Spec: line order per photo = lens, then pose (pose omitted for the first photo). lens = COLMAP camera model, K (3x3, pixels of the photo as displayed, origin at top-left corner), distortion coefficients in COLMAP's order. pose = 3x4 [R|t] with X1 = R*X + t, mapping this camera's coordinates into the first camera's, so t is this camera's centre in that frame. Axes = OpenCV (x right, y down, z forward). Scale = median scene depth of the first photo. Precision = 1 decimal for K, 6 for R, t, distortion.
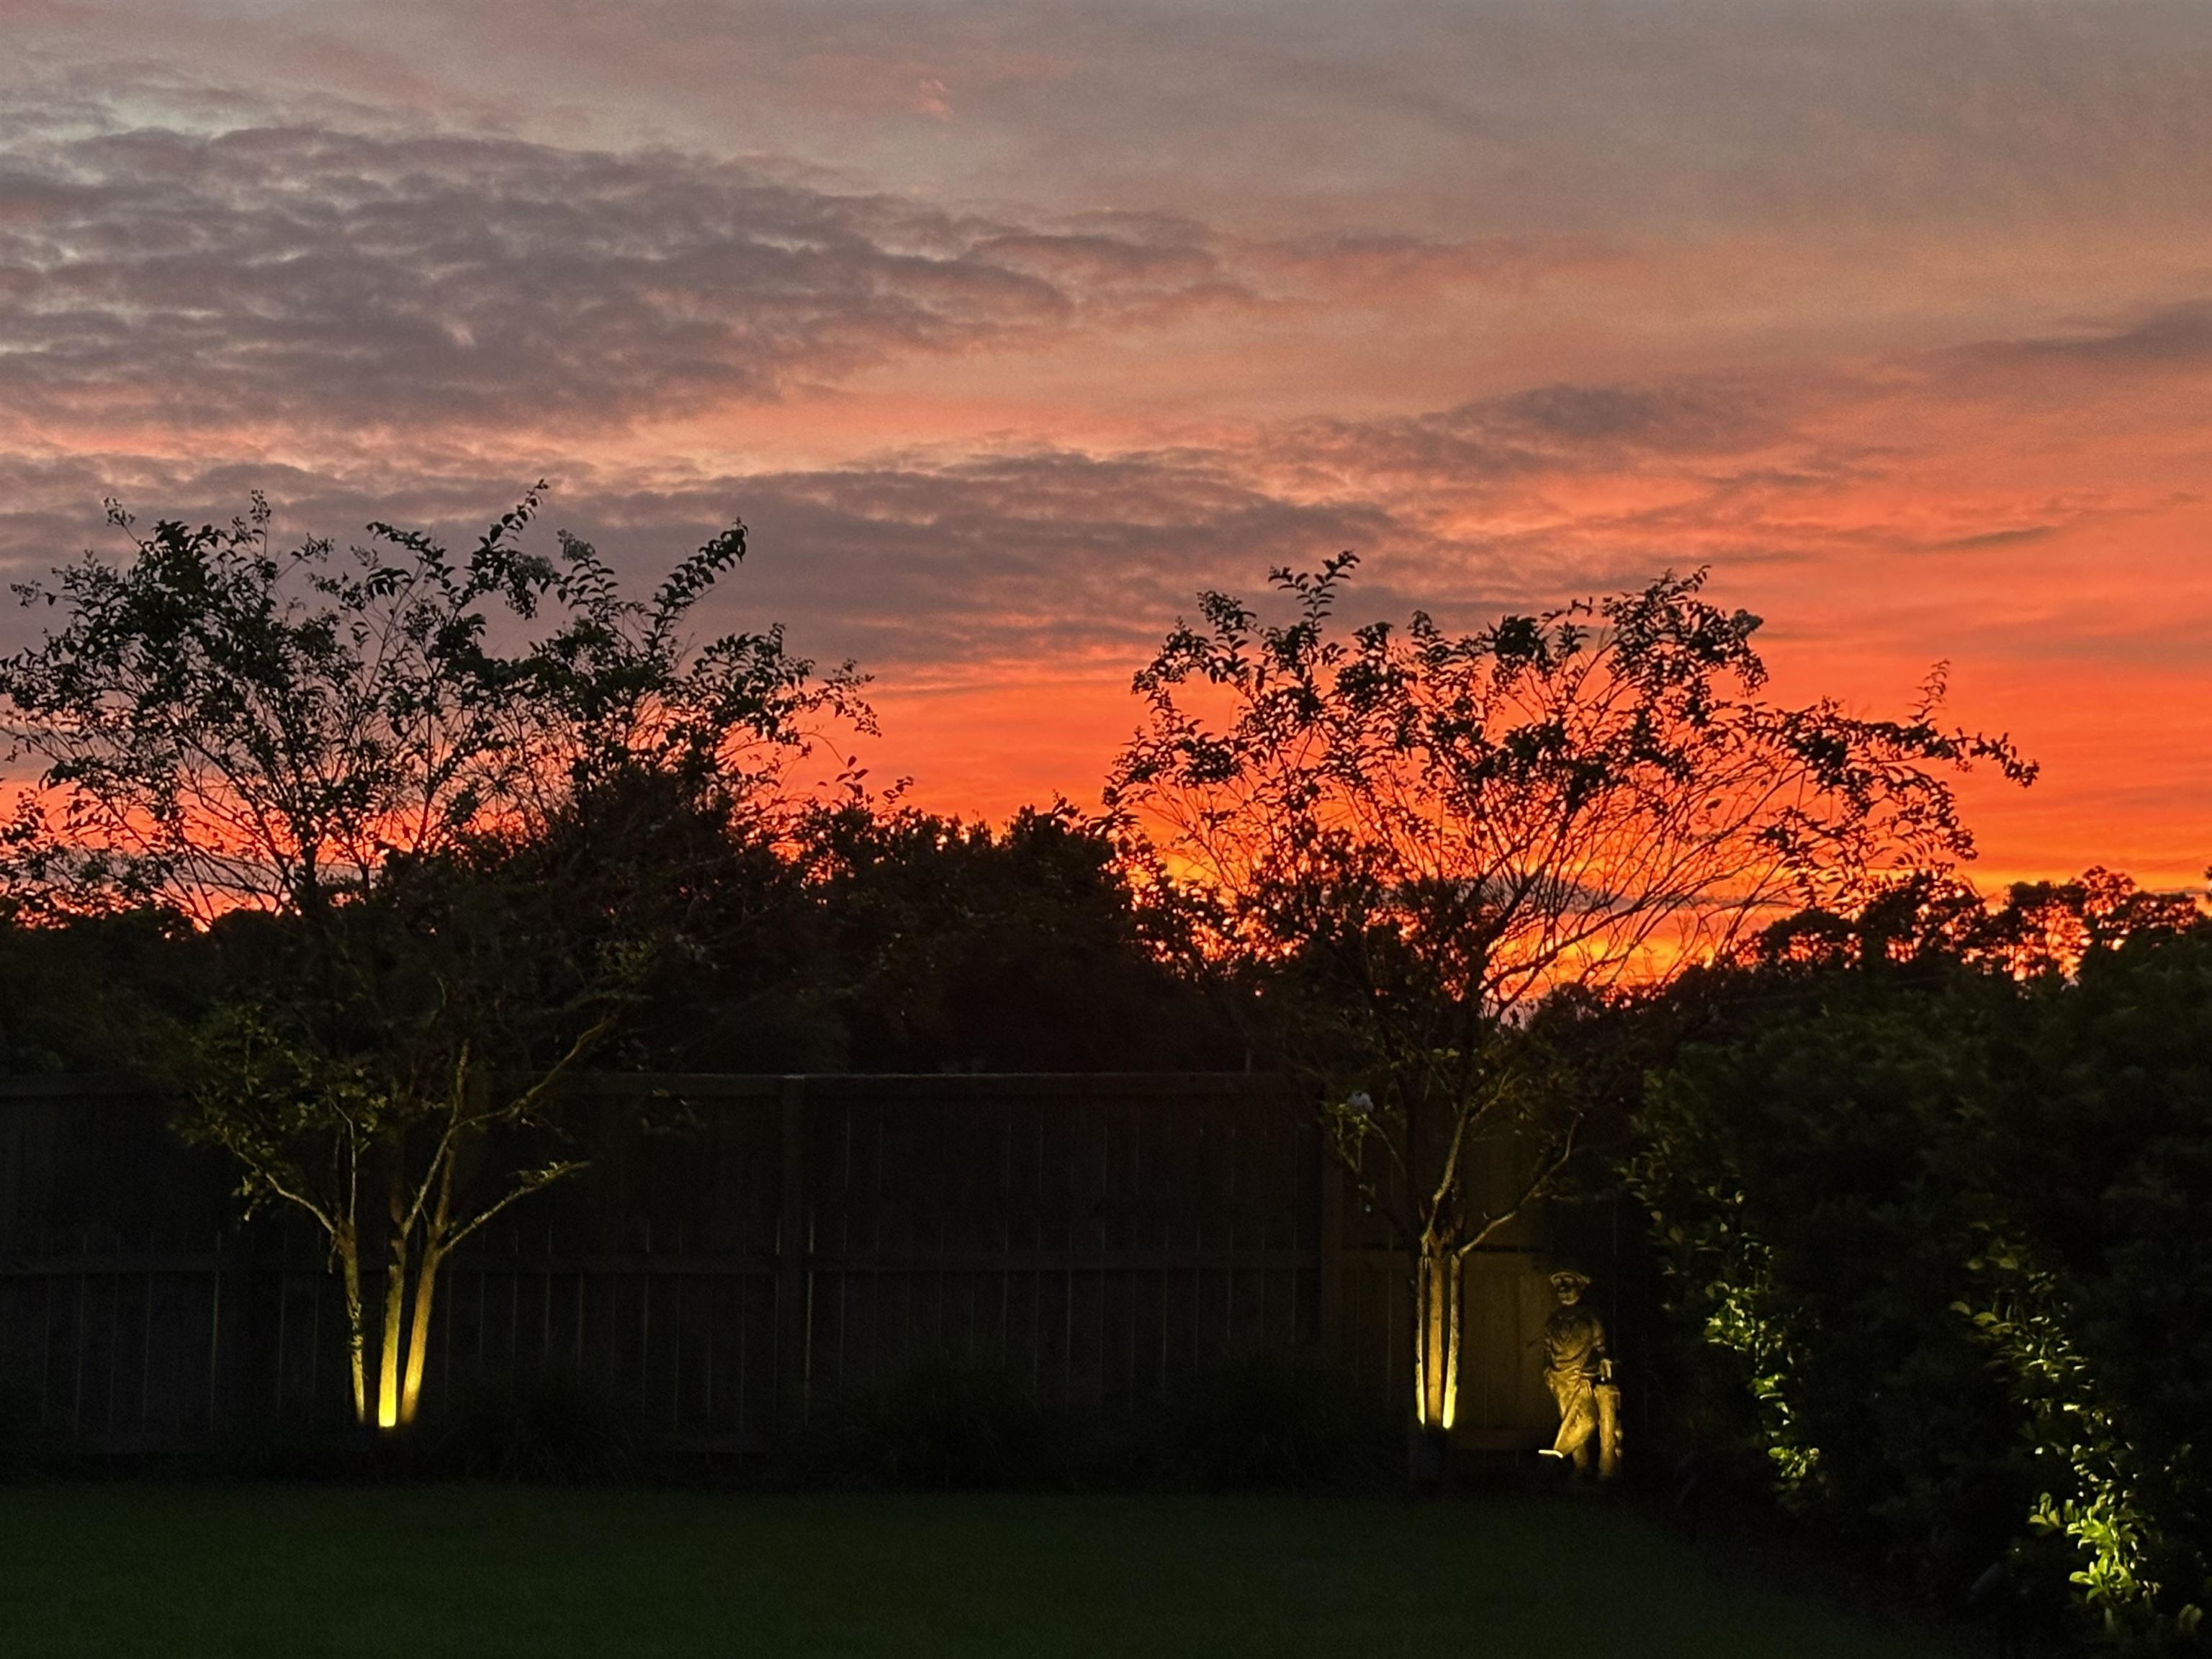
lens RADIAL K [[4268.3, 0, 1102.7], [0, 4268.3, 836.8], [0, 0, 1]] dist [0.078805, 0.000000]
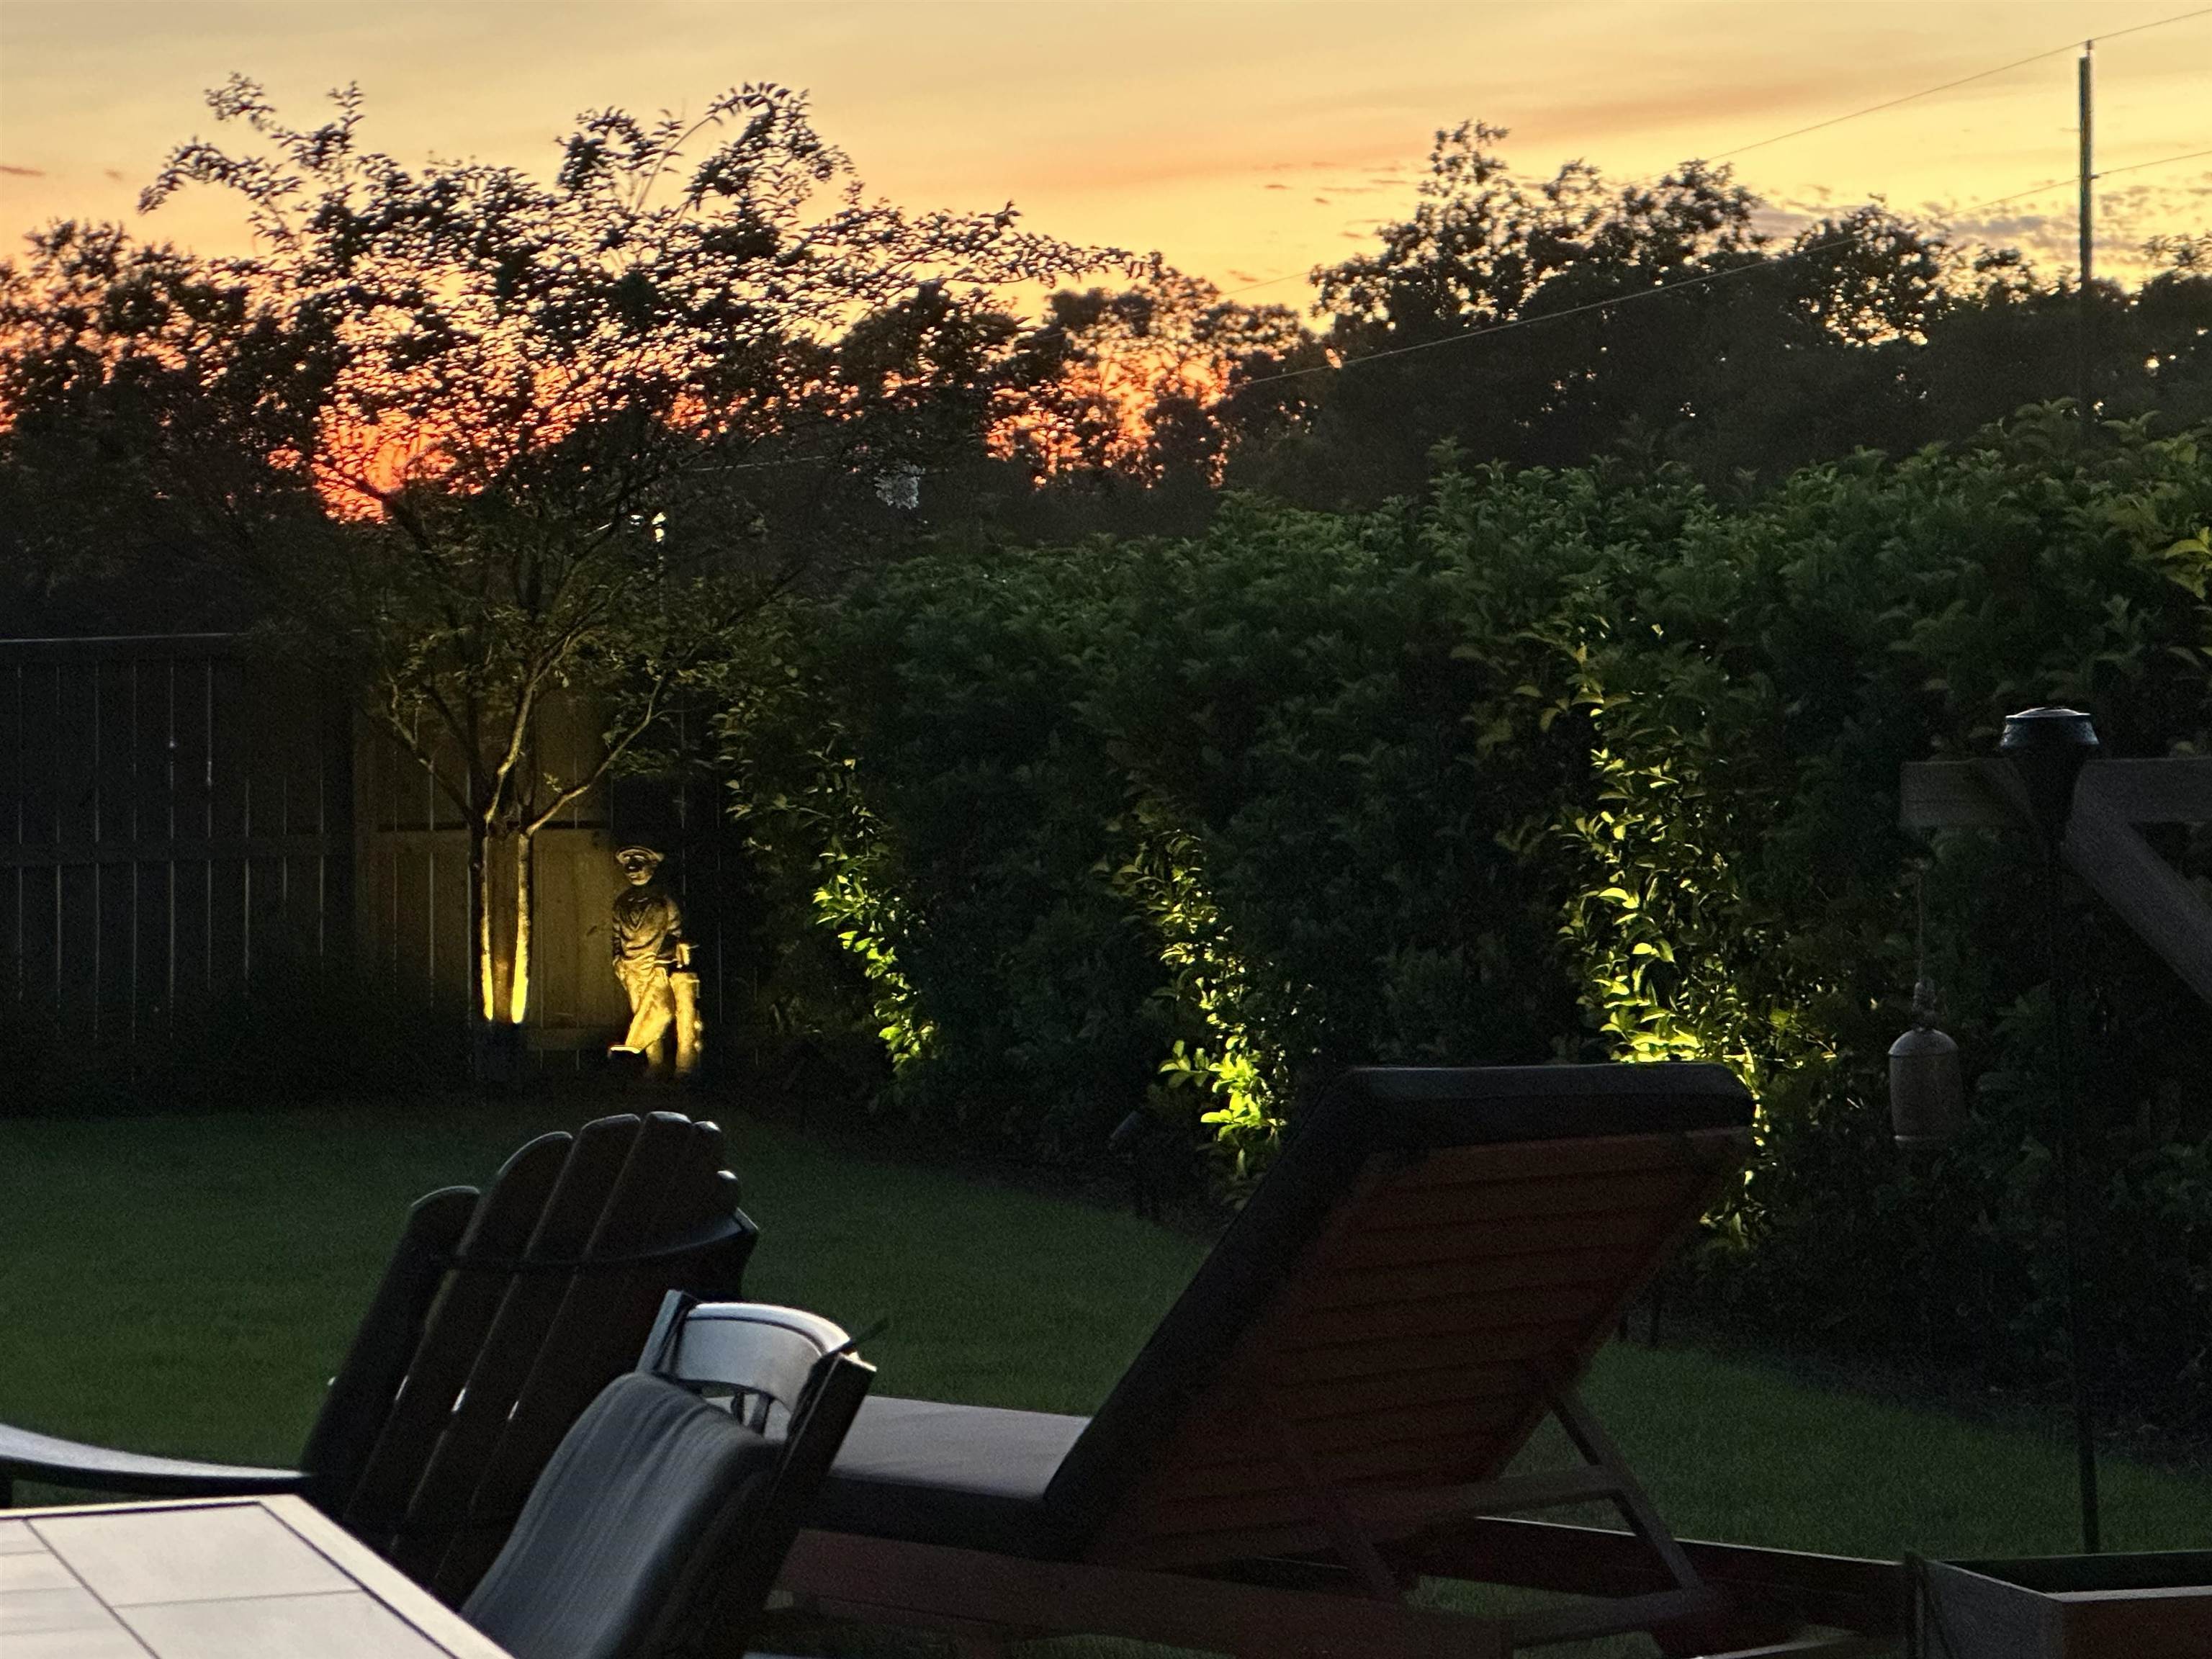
lens RADIAL K [[6317.9, 0, 1104.4], [0, 6317.9, 832.9], [0, 0, 1]] dist [0.227382, 0.000000]
pose [[0.976031, -0.031443, 0.215347, -0.080782], [0.010281, 0.995065, 0.098693, -0.030977], [-0.217388, -0.094114, 0.971538, -0.305251]]
